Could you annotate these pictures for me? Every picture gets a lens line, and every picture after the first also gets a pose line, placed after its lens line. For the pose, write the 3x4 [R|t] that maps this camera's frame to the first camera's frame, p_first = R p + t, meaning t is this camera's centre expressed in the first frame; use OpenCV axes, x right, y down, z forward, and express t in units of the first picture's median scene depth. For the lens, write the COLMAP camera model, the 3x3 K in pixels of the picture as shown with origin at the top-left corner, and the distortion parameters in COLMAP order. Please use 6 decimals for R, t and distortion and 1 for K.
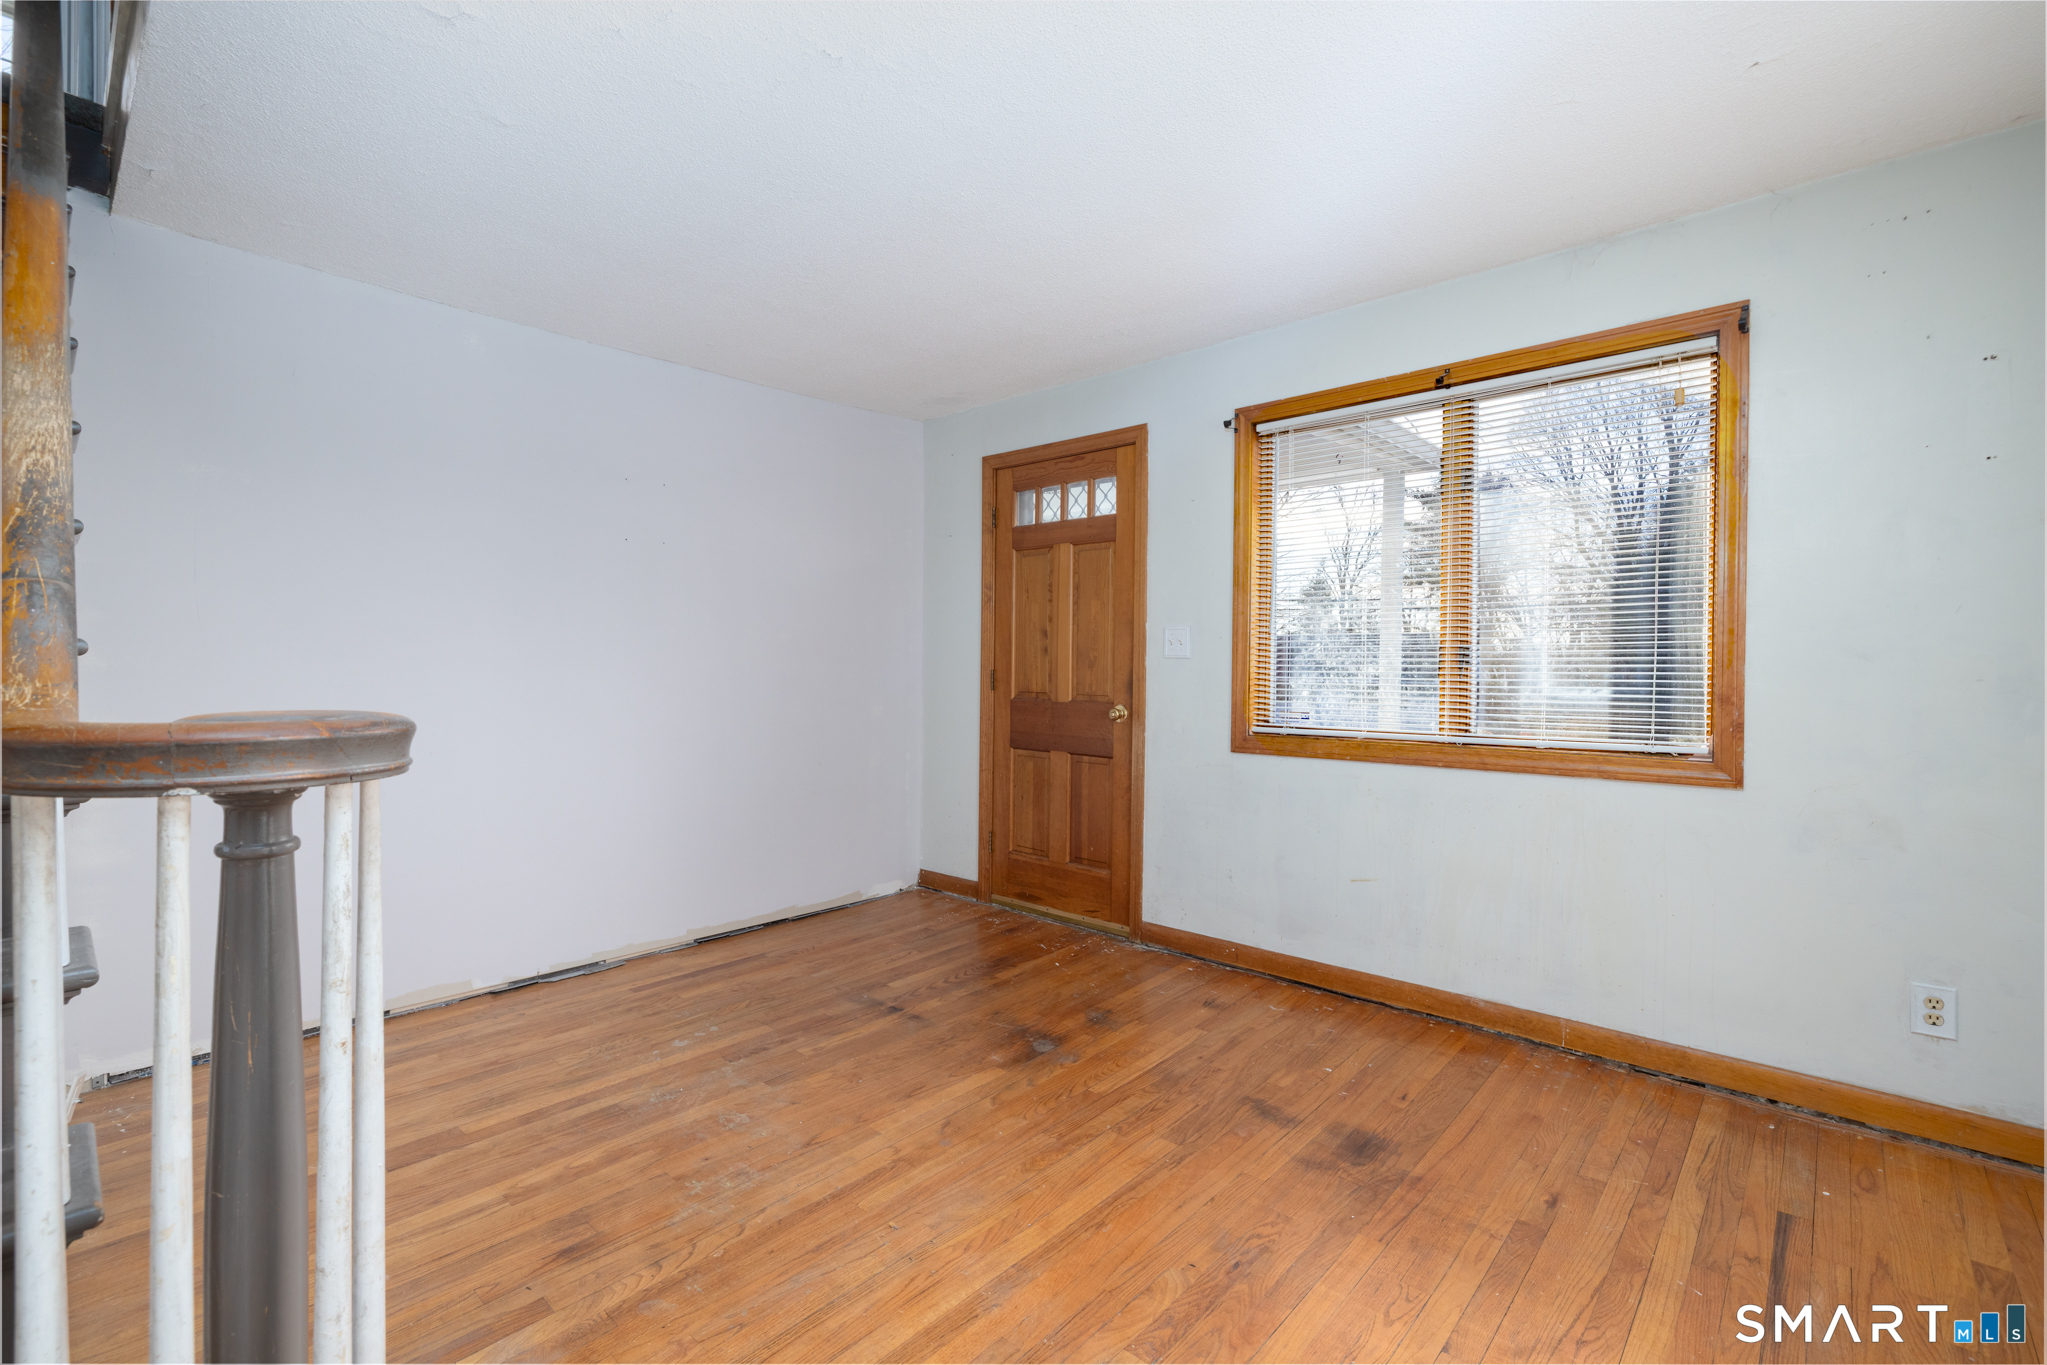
lens RADIAL K [[891.9, 0, 1019.9], [0, 891.9, 679.4], [0, 0, 1]] dist [-0.000753, -0.000007]
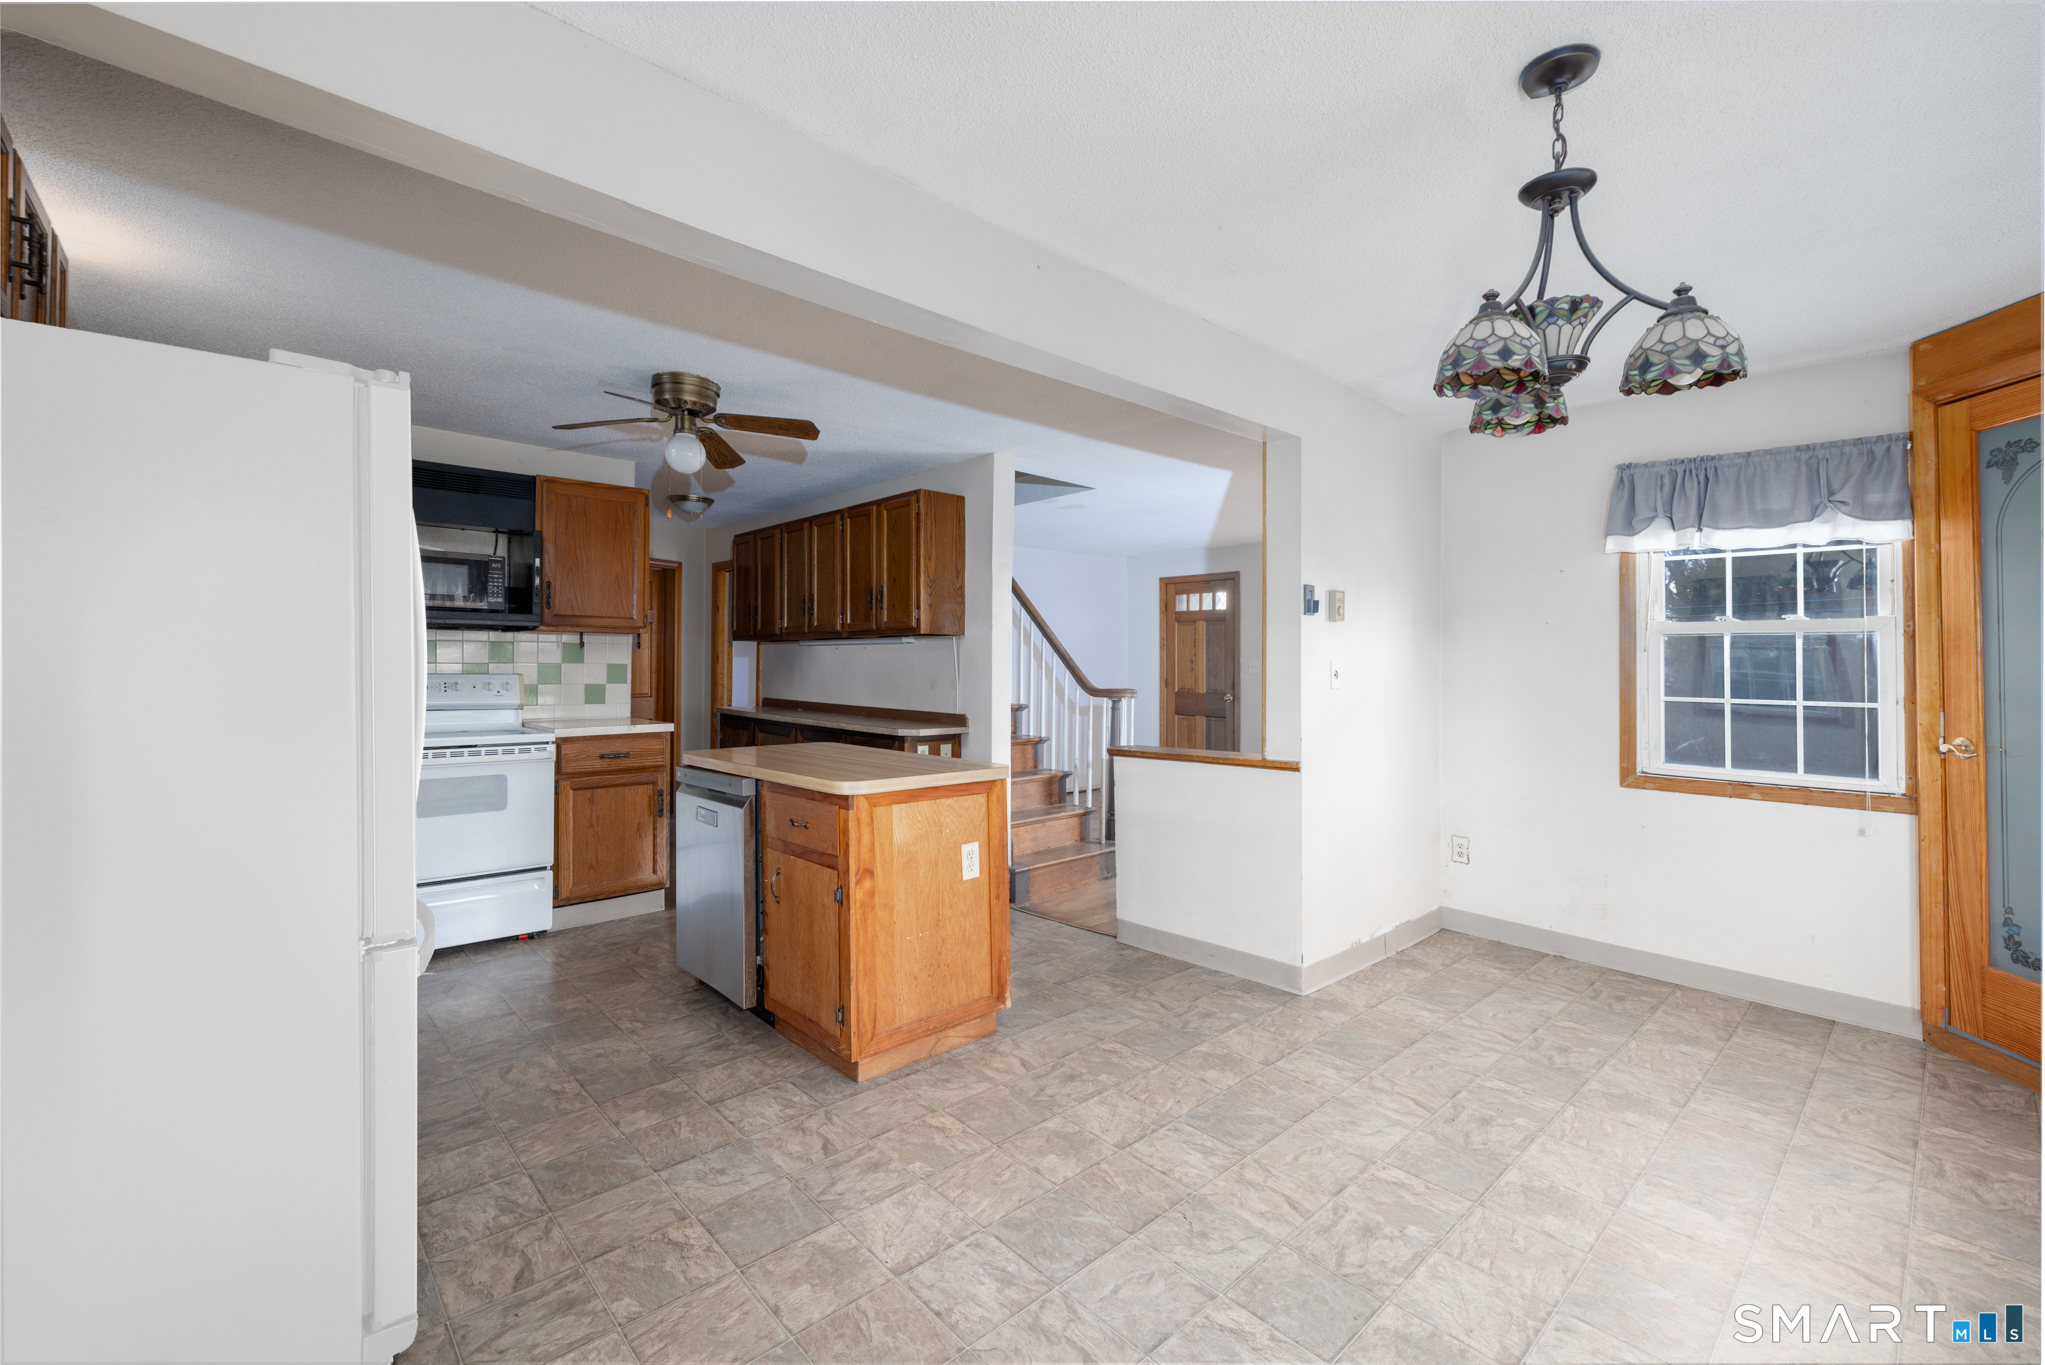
lens RADIAL K [[853.8, 0, 1016.6], [0, 853.8, 667.6], [0, 0, 1]] dist [-0.001026, 0.000265]
pose [[0.994227, -0.007861, -0.107006, -0.172852], [0.005909, 0.999810, -0.018549, -0.001376], [0.107132, 0.017810, 0.994085, -1.096465]]
